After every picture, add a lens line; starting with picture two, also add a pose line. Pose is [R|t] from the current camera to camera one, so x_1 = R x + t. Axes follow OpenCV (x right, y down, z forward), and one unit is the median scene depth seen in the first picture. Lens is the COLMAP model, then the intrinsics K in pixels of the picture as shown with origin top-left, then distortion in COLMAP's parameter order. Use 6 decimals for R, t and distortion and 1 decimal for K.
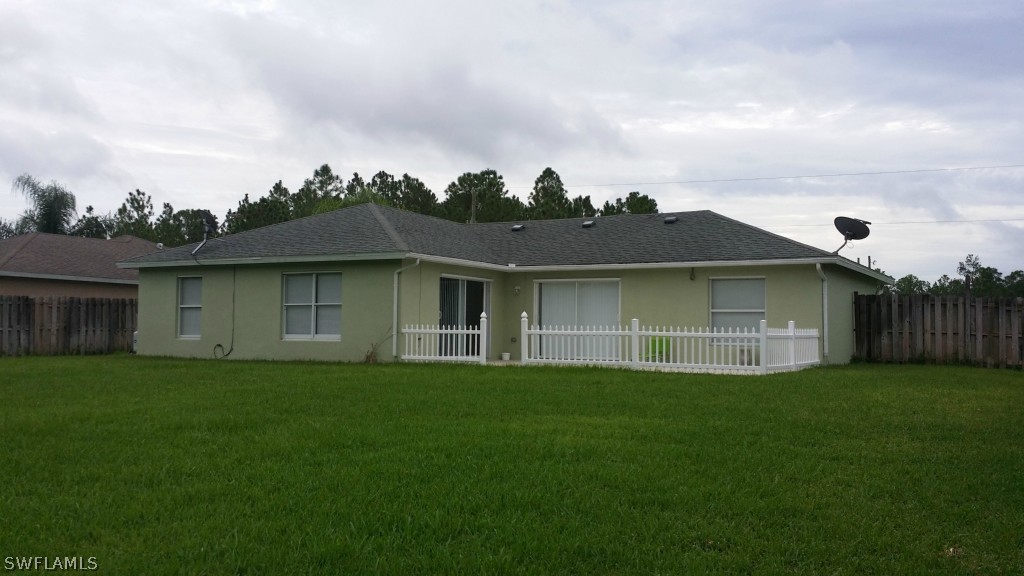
lens RADIAL K [[943.5, 0, 512.0], [0, 943.5, 288.0], [0, 0, 1]] dist [0.044665, -0.234074]
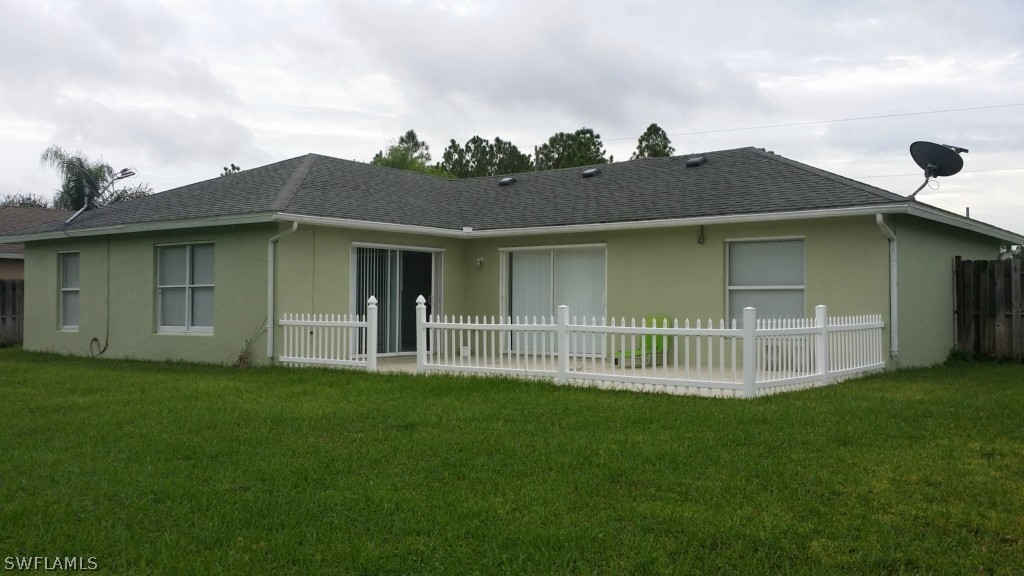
lens RADIAL K [[943.5, 0, 512.0], [0, 943.5, 288.0], [0, 0, 1]] dist [0.044665, -0.234074]
pose [[0.988334, -0.013277, -0.151722, 0.148573], [0.017993, 0.999395, 0.029754, 0.000822], [0.151235, -0.032136, 0.987975, 0.276891]]
